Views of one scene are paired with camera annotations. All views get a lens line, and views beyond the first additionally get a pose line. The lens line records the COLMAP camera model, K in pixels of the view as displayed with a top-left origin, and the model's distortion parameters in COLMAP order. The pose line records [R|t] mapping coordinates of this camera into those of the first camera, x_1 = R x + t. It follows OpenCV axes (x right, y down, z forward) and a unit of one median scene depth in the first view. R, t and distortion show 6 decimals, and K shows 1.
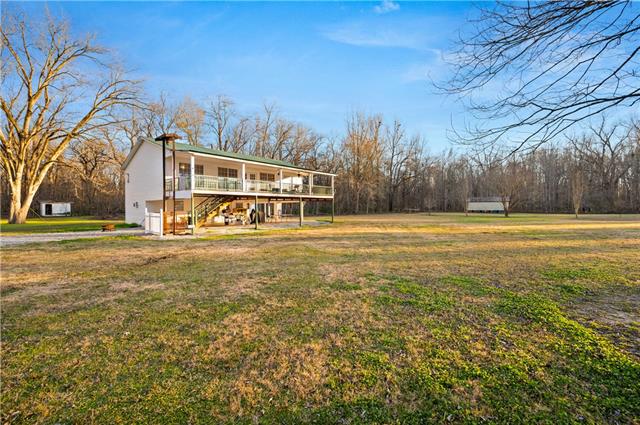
lens RADIAL K [[256.6, 0, 320.0], [0, 256.6, 206.3], [0, 0, 1]] dist [0.000319, 0.000009]
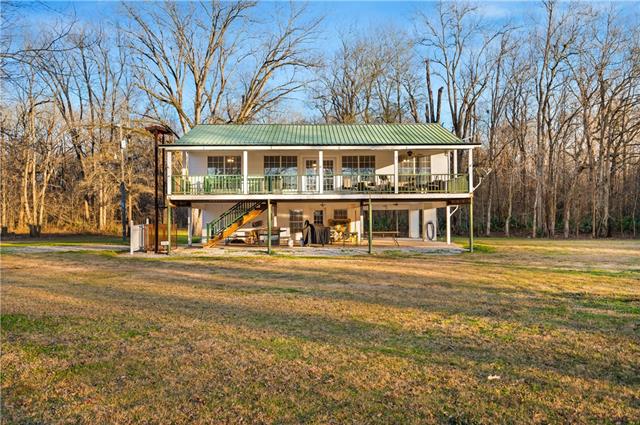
lens RADIAL K [[562.4, 0, 320.0], [0, 562.4, 212.5], [0, 0, 1]] dist [0.001166, 0.000913]
pose [[0.651722, -0.006629, -0.758429, 0.658413], [0.004558, 0.999978, -0.004823, -0.000717], [0.758445, -0.000314, 0.651737, 0.145410]]
